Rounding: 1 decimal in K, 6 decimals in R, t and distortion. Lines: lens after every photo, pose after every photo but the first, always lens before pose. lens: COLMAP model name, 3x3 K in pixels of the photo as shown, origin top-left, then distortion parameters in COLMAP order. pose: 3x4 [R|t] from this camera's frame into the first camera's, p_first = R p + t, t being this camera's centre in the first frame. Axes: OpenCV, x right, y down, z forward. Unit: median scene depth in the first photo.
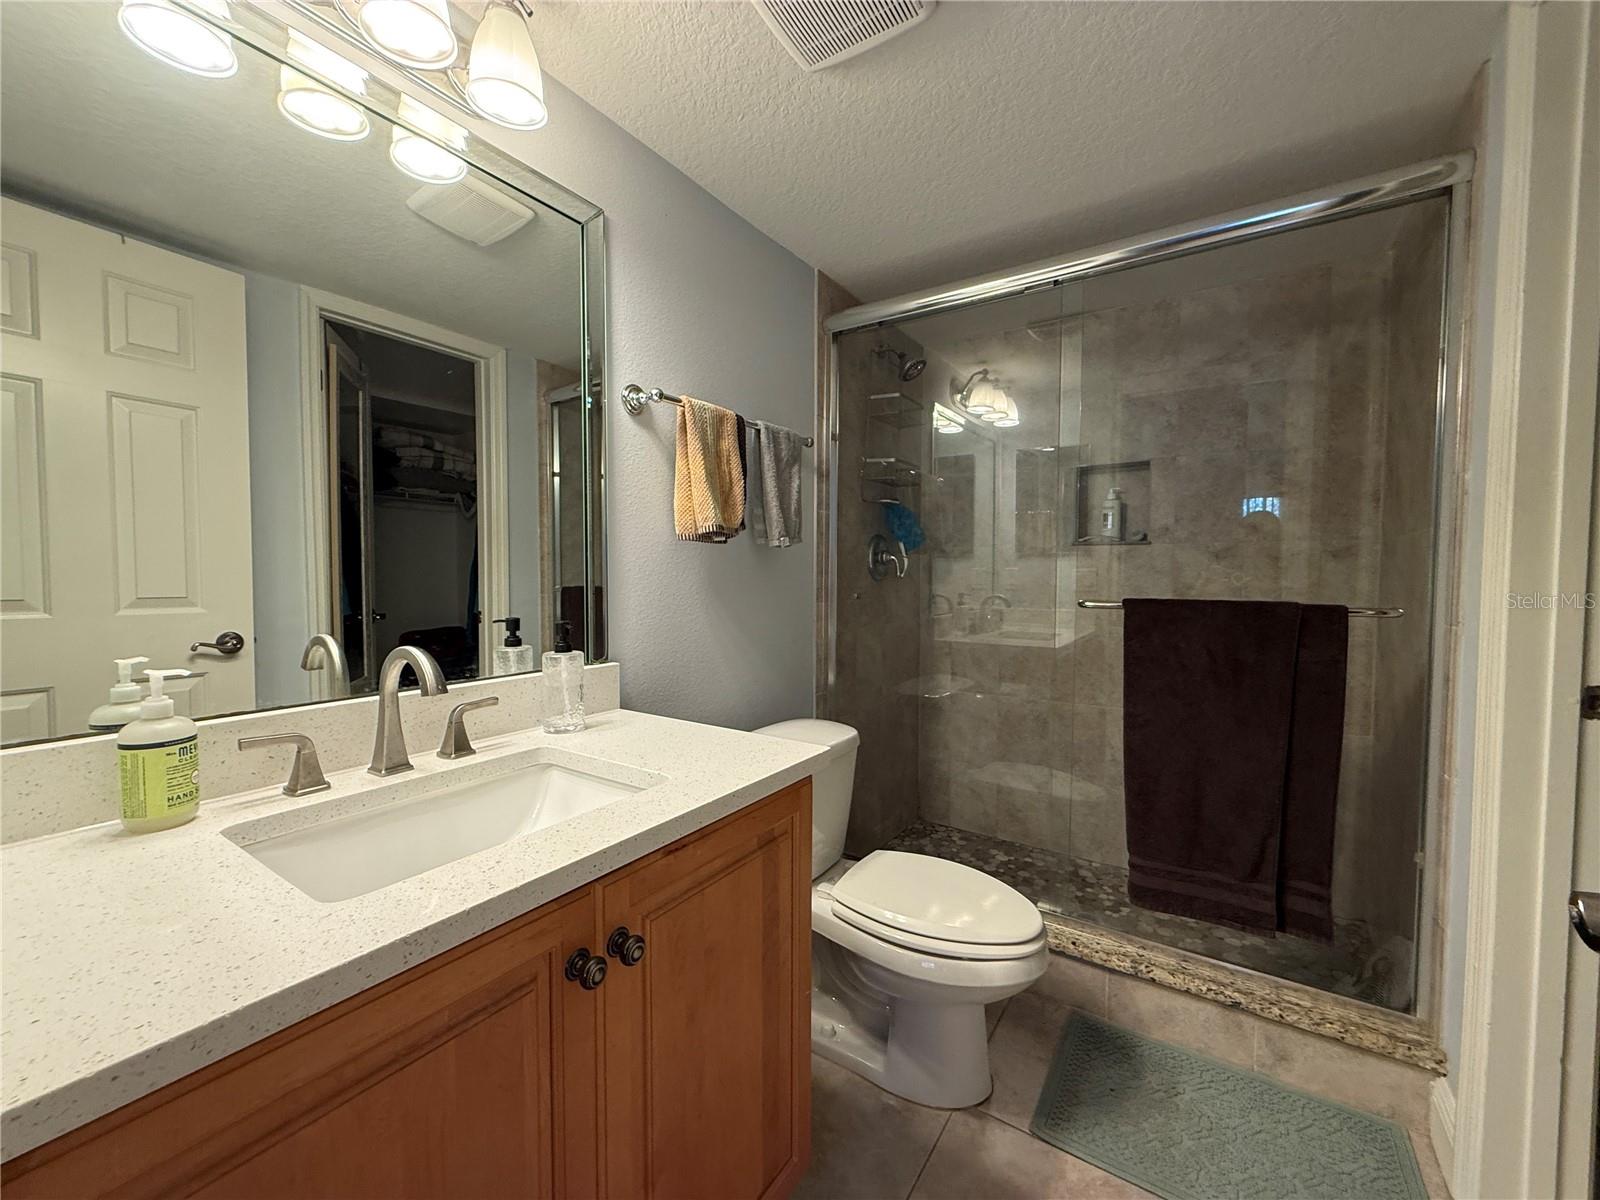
lens RADIAL K [[634.8, 0, 800.0], [0, 634.8, 600.0], [0, 0, 1]] dist [0.000178, -0.000057]
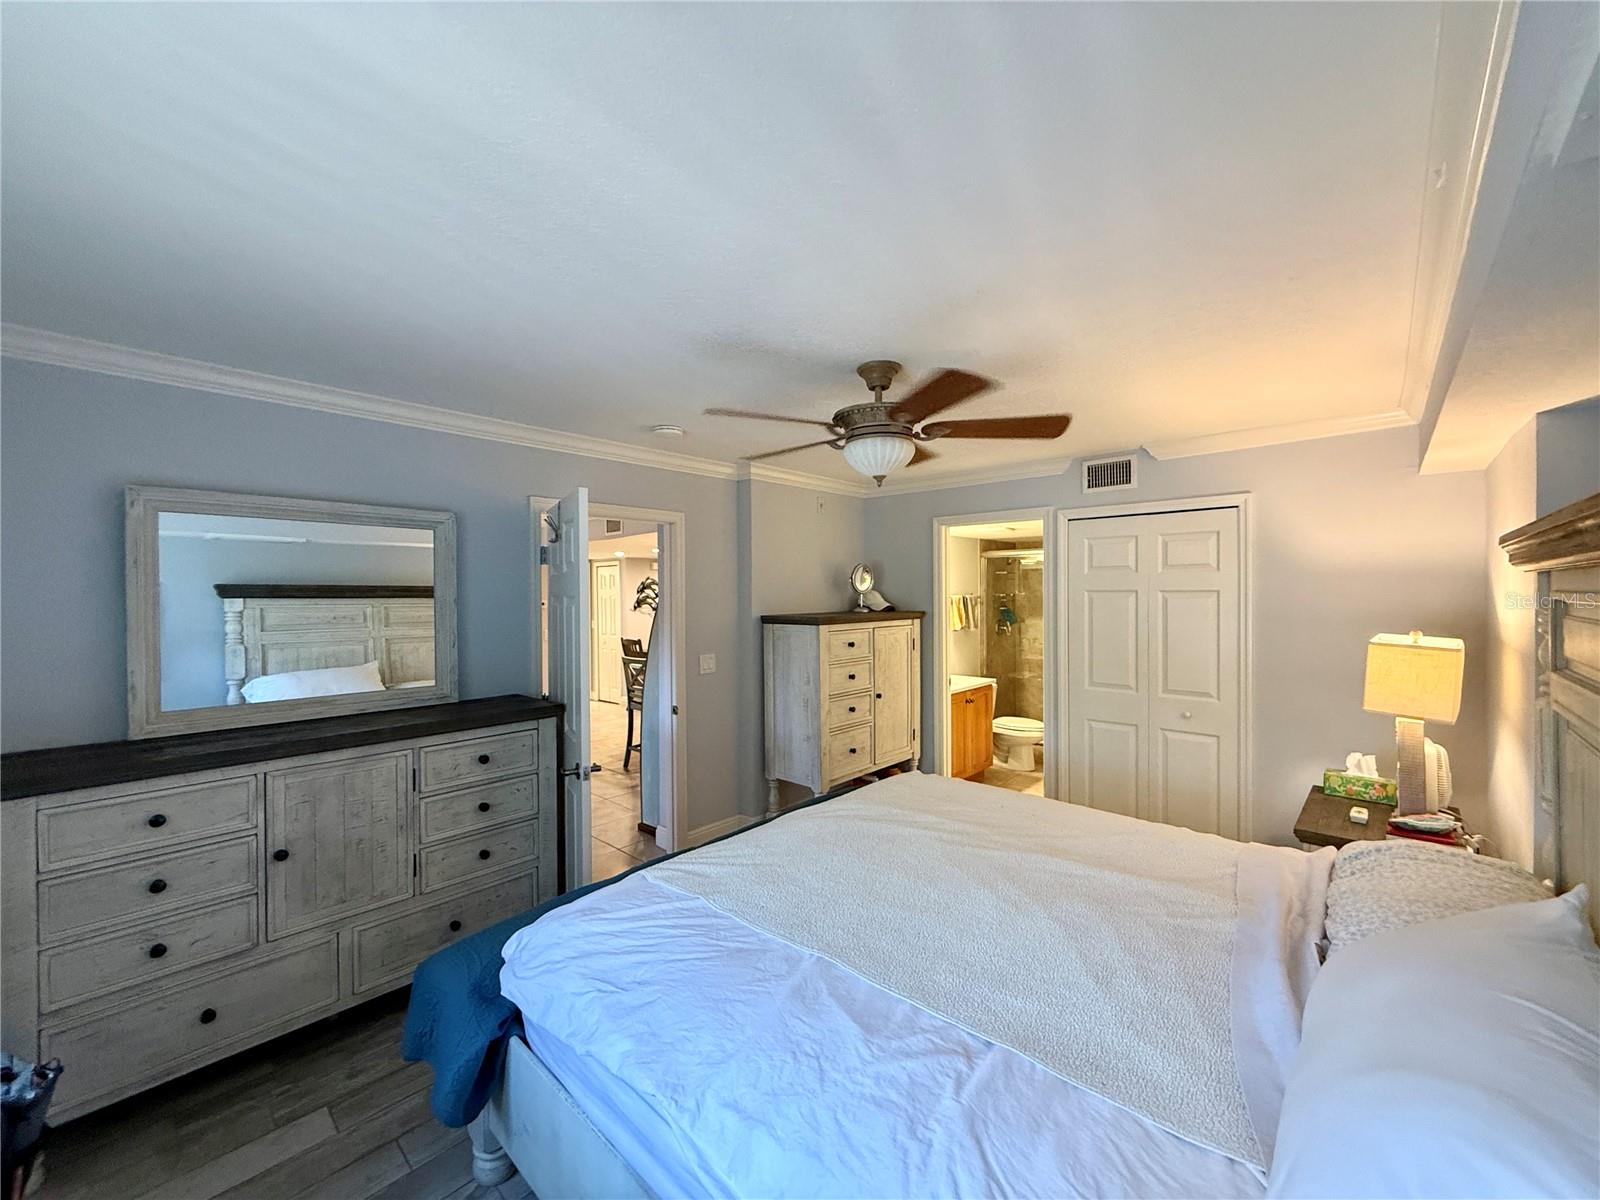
lens RADIAL K [[634.8, 0, 800.0], [0, 634.8, 600.0], [0, 0, 1]] dist [0.000178, -0.000057]
pose [[0.989431, -0.012889, -0.144431, -0.386902], [0.008520, 0.999488, -0.030829, -0.127061], [0.144754, 0.029273, 0.989035, -2.145741]]
